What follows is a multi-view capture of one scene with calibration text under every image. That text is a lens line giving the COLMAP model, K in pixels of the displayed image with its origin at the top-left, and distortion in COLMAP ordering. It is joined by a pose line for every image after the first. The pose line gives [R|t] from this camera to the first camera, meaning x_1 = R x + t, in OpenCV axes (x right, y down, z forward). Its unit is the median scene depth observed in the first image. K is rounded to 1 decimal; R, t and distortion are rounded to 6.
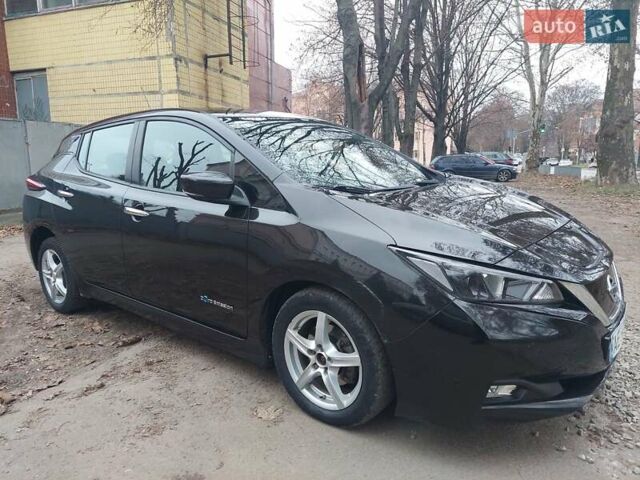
lens RADIAL K [[450.6, 0, 320.0], [0, 450.6, 240.0], [0, 0, 1]] dist [0.067066, -0.061566]
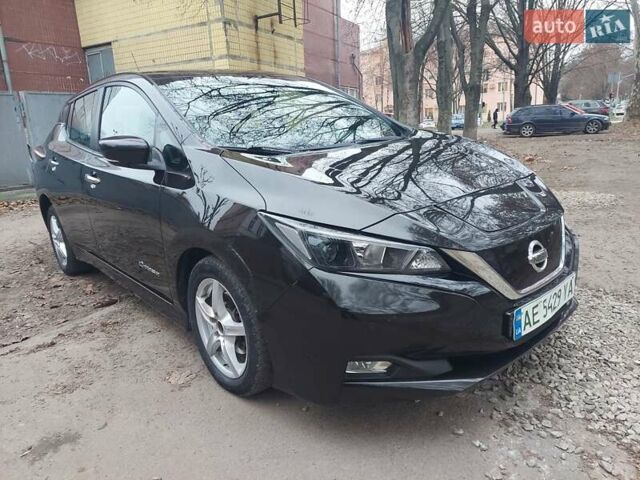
lens RADIAL K [[450.6, 0, 320.0], [0, 450.6, 240.0], [0, 0, 1]] dist [0.067066, -0.061566]
pose [[0.985440, -0.000960, -0.170021, 0.224002], [0.014926, 0.996612, 0.080887, -0.000537], [0.169367, -0.082247, 0.982115, 0.052593]]
